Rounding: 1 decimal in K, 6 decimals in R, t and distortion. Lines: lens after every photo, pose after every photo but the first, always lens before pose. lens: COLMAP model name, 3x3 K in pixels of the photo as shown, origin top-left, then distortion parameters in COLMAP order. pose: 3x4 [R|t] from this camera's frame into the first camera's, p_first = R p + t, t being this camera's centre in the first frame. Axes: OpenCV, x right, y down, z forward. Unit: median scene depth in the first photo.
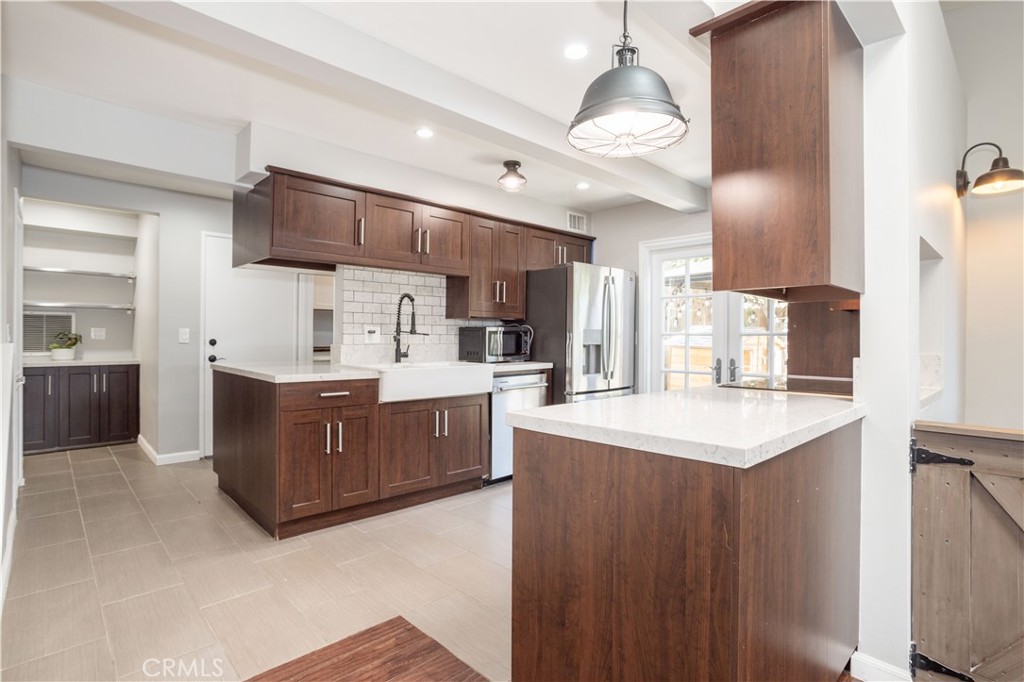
lens RADIAL K [[505.1, 0, 512.0], [0, 505.1, 341.0], [0, 0, 1]] dist [-0.056518, 0.029911]
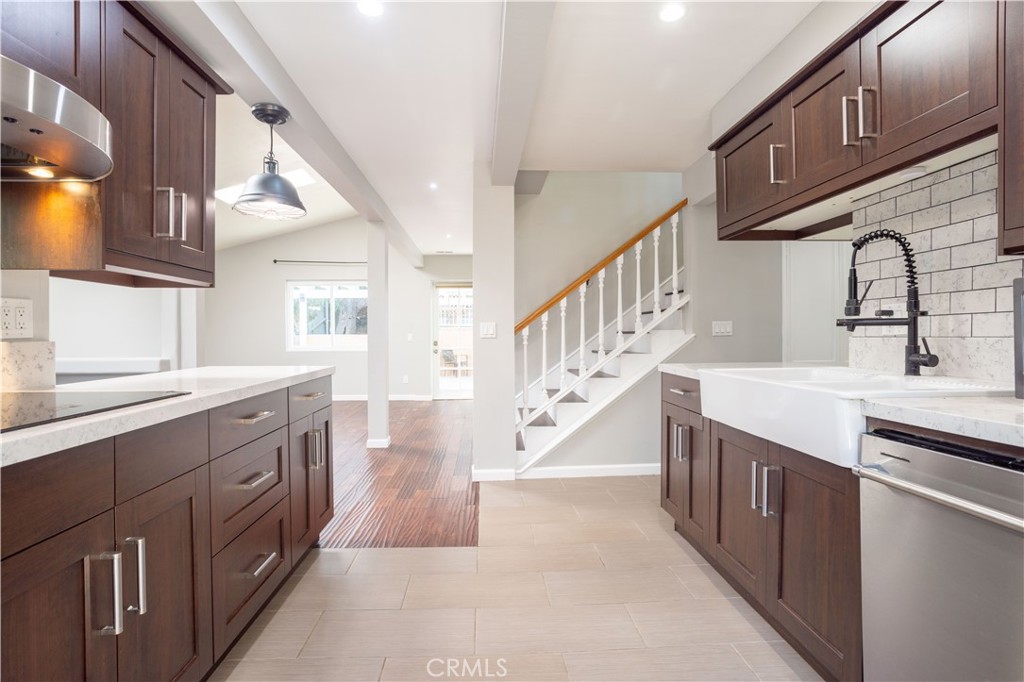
lens RADIAL K [[505.1, 0, 512.0], [0, 505.1, 341.0], [0, 0, 1]] dist [-0.056518, 0.029911]
pose [[-0.645770, 0.005723, -0.763511, 0.334180], [-0.001967, 0.999956, 0.009159, 0.005999], [0.763530, 0.007416, -0.645730, 0.907280]]
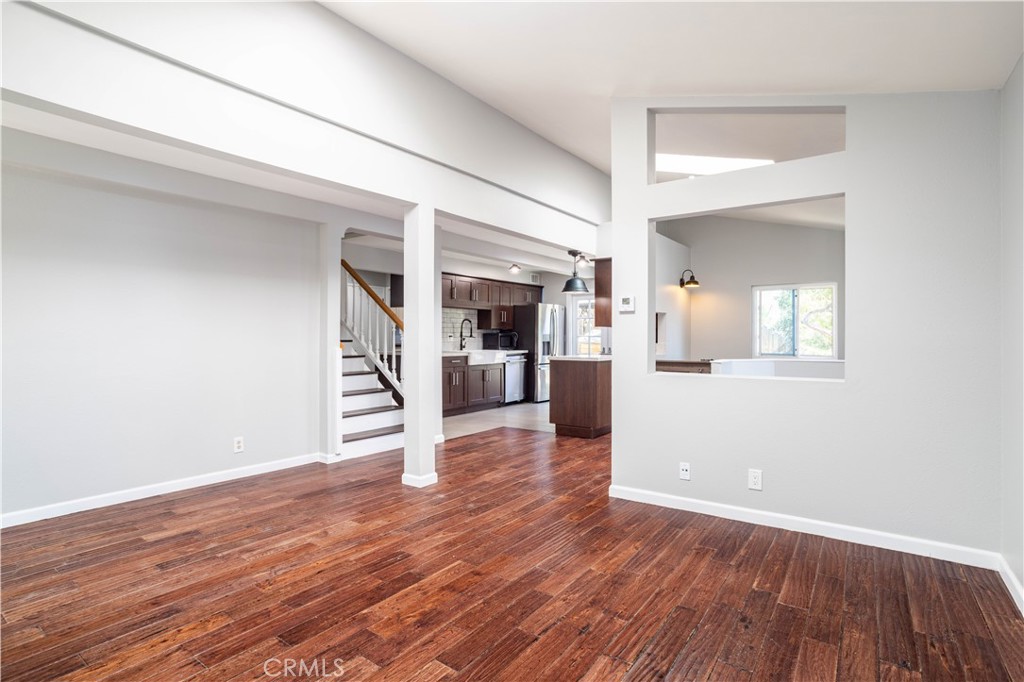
lens RADIAL K [[505.1, 0, 512.0], [0, 505.1, 341.0], [0, 0, 1]] dist [-0.056518, 0.029911]
pose [[0.983879, -0.006166, 0.178732, -0.363897], [0.005733, 0.999979, 0.002939, -0.002010], [-0.178746, -0.001867, 0.983893, -1.069003]]
